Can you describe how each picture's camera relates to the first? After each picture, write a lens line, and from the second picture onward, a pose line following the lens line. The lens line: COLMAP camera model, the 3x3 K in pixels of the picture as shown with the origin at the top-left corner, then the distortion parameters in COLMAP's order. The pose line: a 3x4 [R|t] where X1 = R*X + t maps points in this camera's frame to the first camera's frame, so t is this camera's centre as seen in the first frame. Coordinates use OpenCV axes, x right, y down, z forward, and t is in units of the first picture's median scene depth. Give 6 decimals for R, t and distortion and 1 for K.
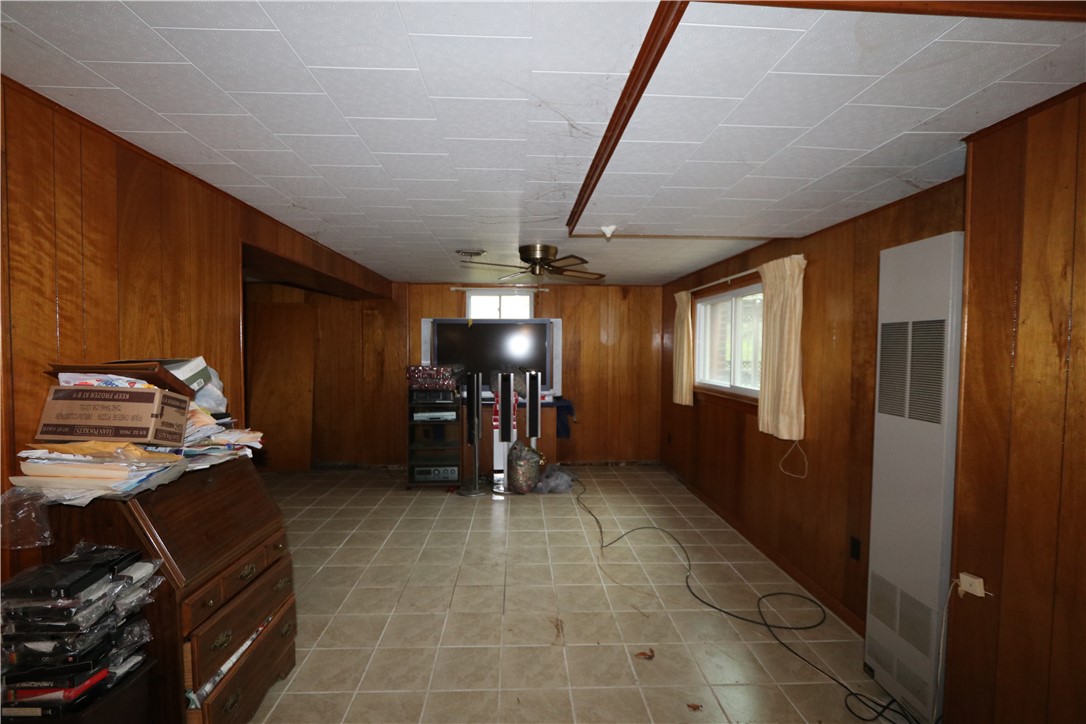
lens RADIAL K [[499.3, 0, 539.8], [0, 499.3, 365.1], [0, 0, 1]] dist [-0.014131, 0.000740]
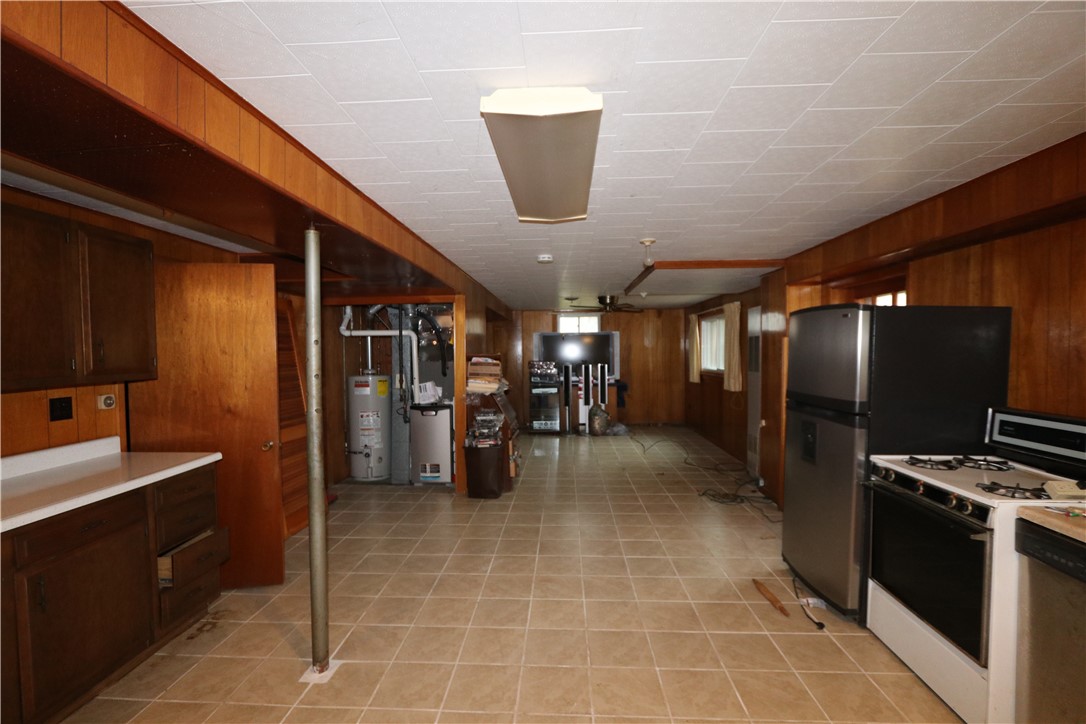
lens RADIAL K [[499.3, 0, 537.2], [0, 499.3, 360.4], [0, 0, 1]] dist [-0.014131, 0.000740]
pose [[0.994462, -0.014330, -0.104115, -0.056923], [0.012288, 0.999720, -0.020232, 0.032053], [0.104376, 0.018841, 0.994359, -0.681941]]
